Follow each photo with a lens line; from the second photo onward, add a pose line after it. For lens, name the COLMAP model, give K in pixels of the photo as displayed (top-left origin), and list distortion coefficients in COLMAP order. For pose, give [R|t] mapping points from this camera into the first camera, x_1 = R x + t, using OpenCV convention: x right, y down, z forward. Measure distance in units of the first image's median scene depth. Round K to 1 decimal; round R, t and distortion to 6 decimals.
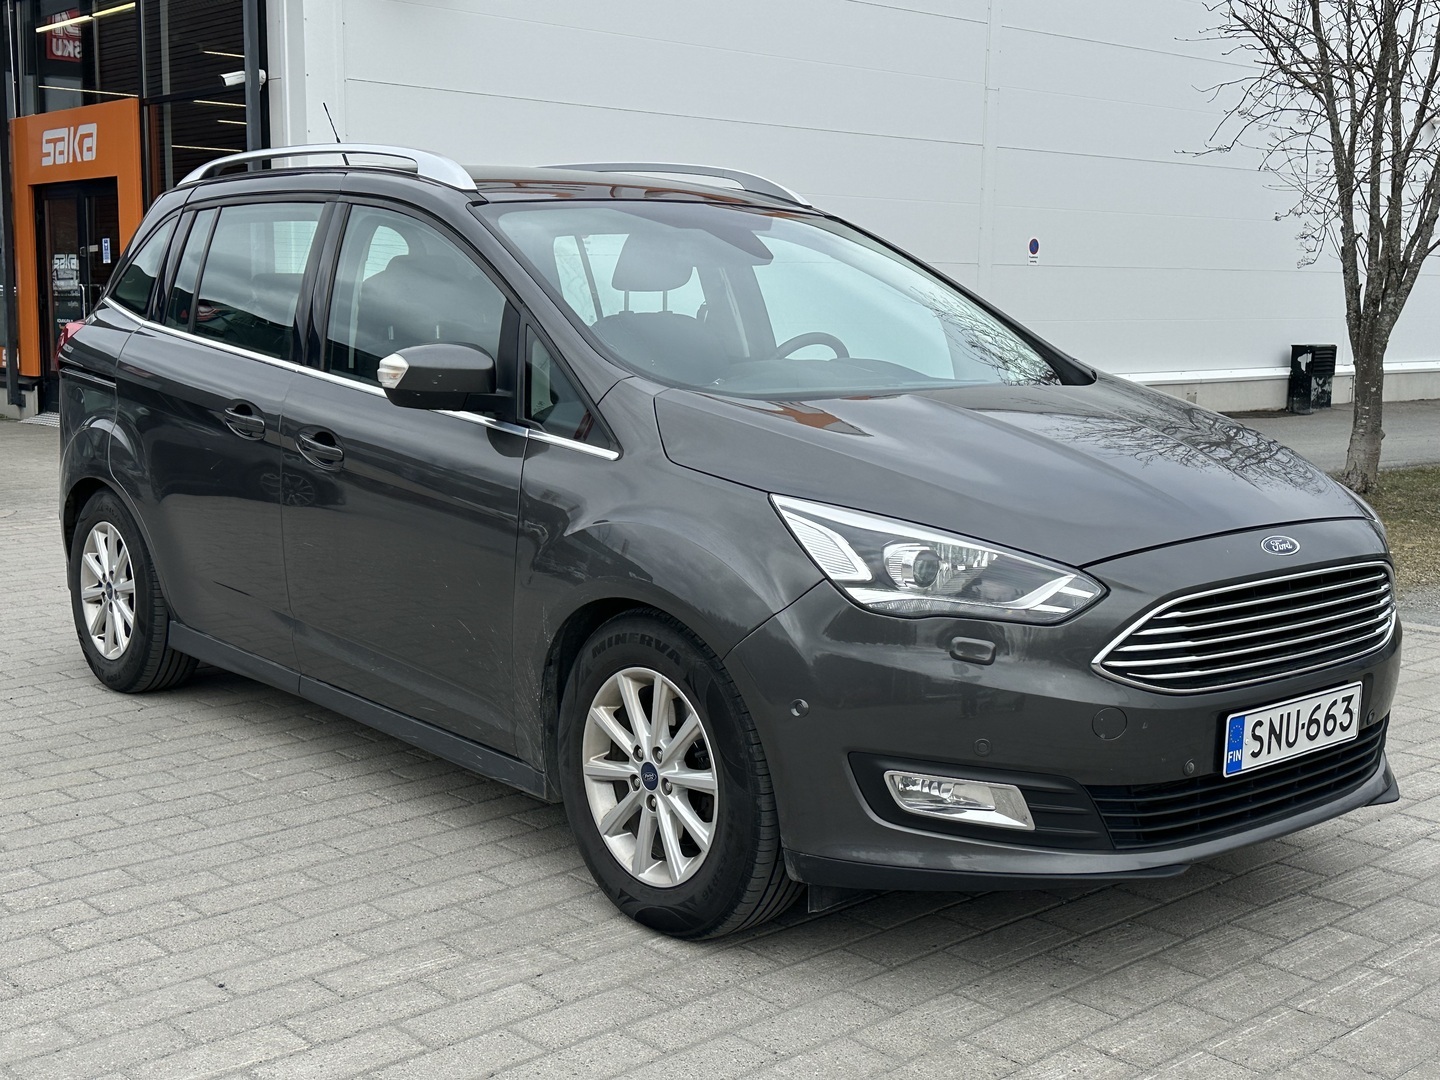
lens RADIAL K [[1720.2, 0, 720.0], [0, 1720.2, 540.0], [0, 0, 1]] dist [0.197381, -0.460269]
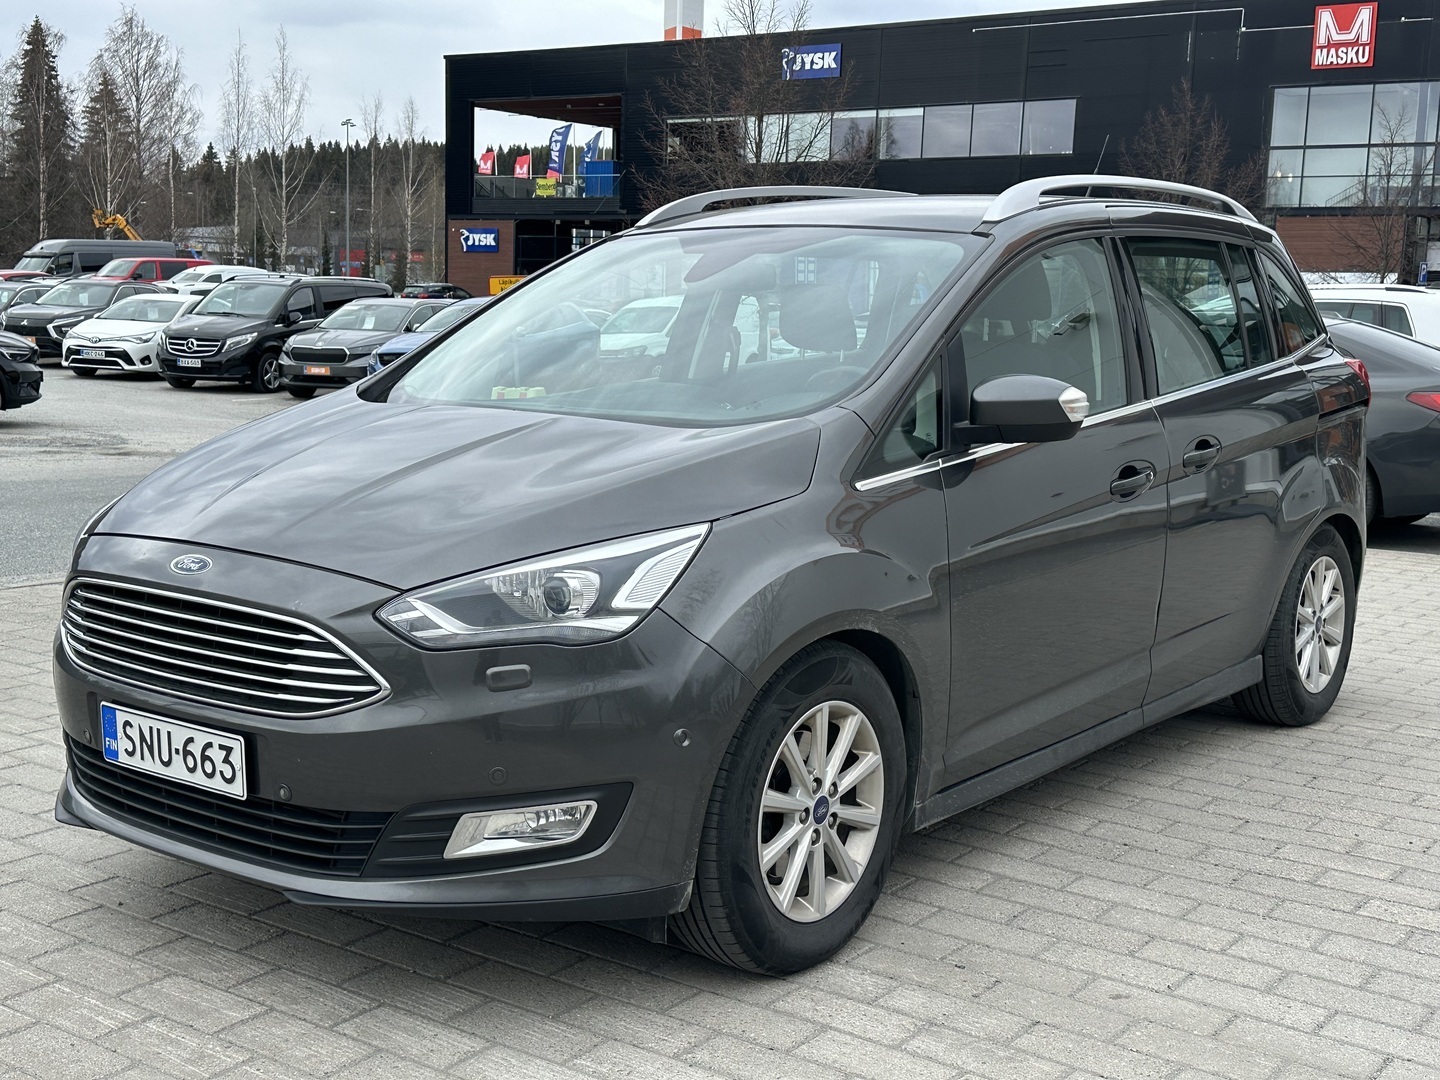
lens RADIAL K [[1720.2, 0, 720.0], [0, 1720.2, 540.0], [0, 0, 1]] dist [0.197381, -0.460269]
pose [[0.212482, 0.131452, -0.968283, 1.216569], [-0.162523, 0.981863, 0.097631, -0.141152], [0.963555, 0.136624, 0.229992, 0.964126]]
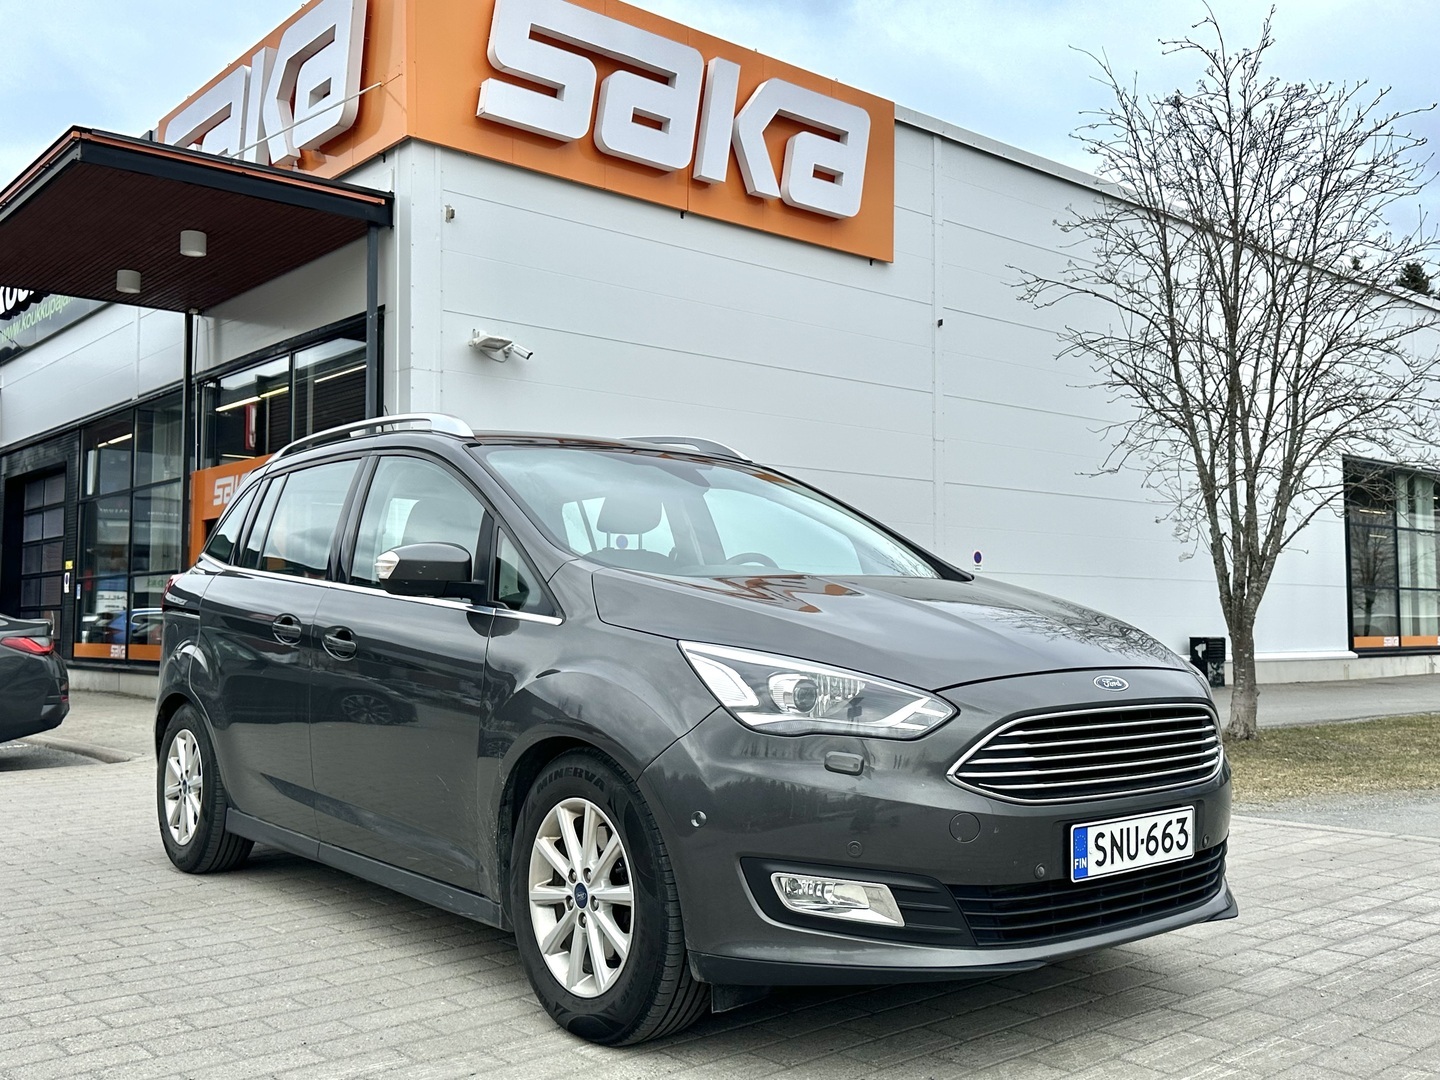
lens RADIAL K [[1347.6, 0, 720.0], [0, 1347.6, 540.0], [0, 0, 1]] dist [0.170882, -0.356702]
pose [[0.999717, -0.011871, -0.020630, 0.069910], [0.007629, 0.980828, -0.194726, 0.078296], [0.022546, 0.194514, 0.980641, 0.064558]]
